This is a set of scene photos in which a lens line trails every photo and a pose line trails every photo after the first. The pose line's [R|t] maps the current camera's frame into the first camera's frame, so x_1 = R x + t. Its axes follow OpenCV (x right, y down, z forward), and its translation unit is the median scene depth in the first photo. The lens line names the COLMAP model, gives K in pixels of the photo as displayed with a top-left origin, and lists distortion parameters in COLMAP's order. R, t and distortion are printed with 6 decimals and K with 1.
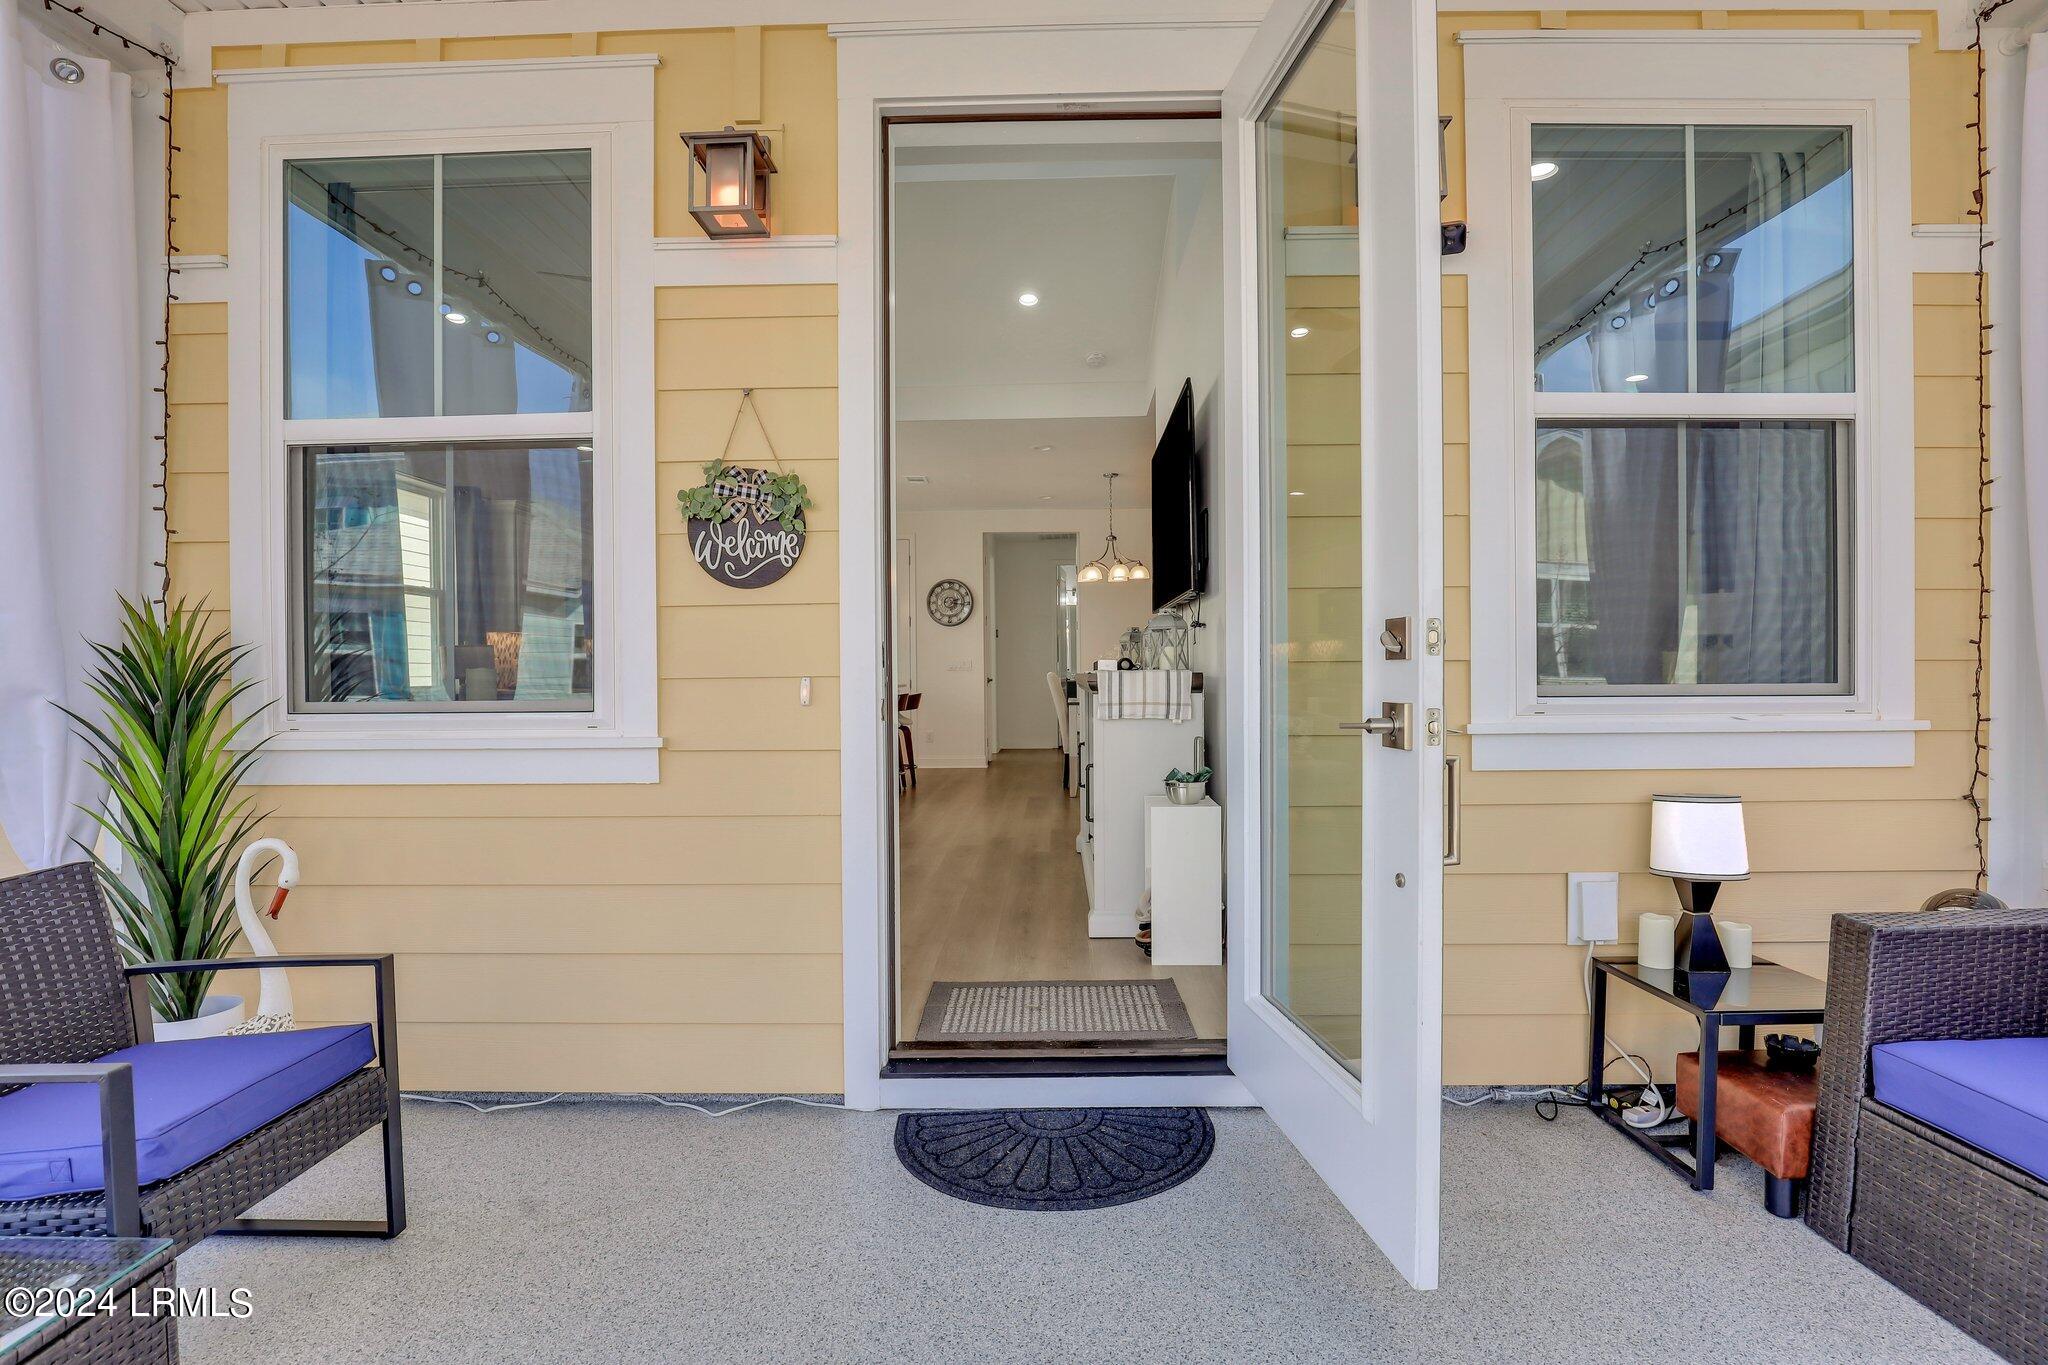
lens RADIAL K [[962.6, 0, 1037.2], [0, 962.6, 688.6], [0, 0, 1]] dist [-0.039435, 0.007750]
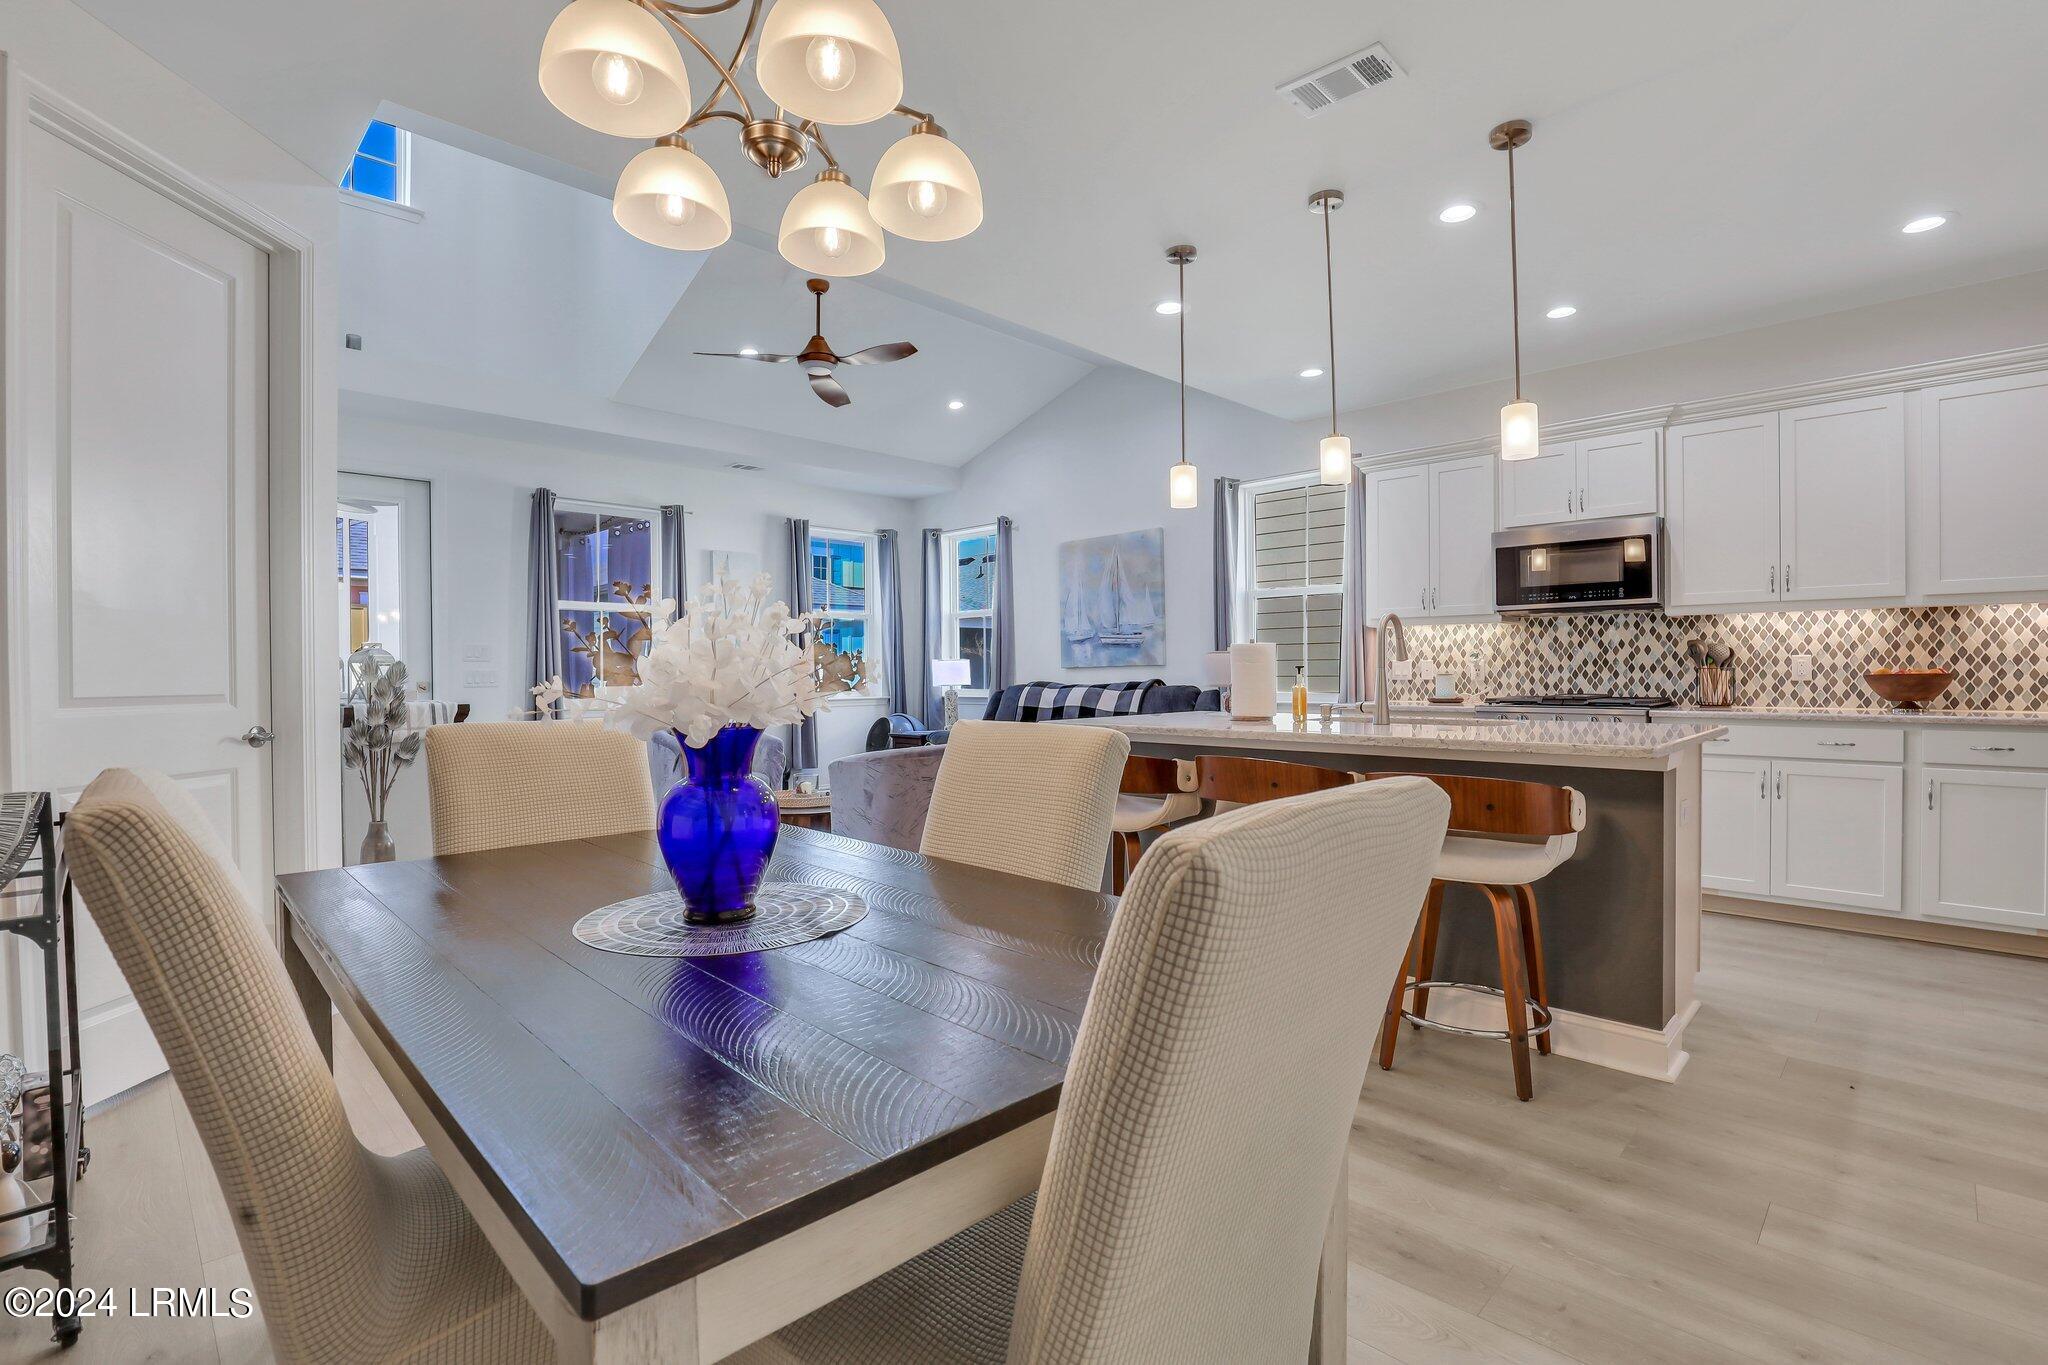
lens RADIAL K [[962.6, 0, 1022.7], [0, 962.6, 675.4], [0, 0, 1]] dist [-0.039435, 0.007750]
pose [[-0.692329, 0.016905, -0.721384, 0.149636], [0.001593, 0.999759, 0.021900, -0.026738], [0.721580, 0.014013, -0.692189, 0.956861]]
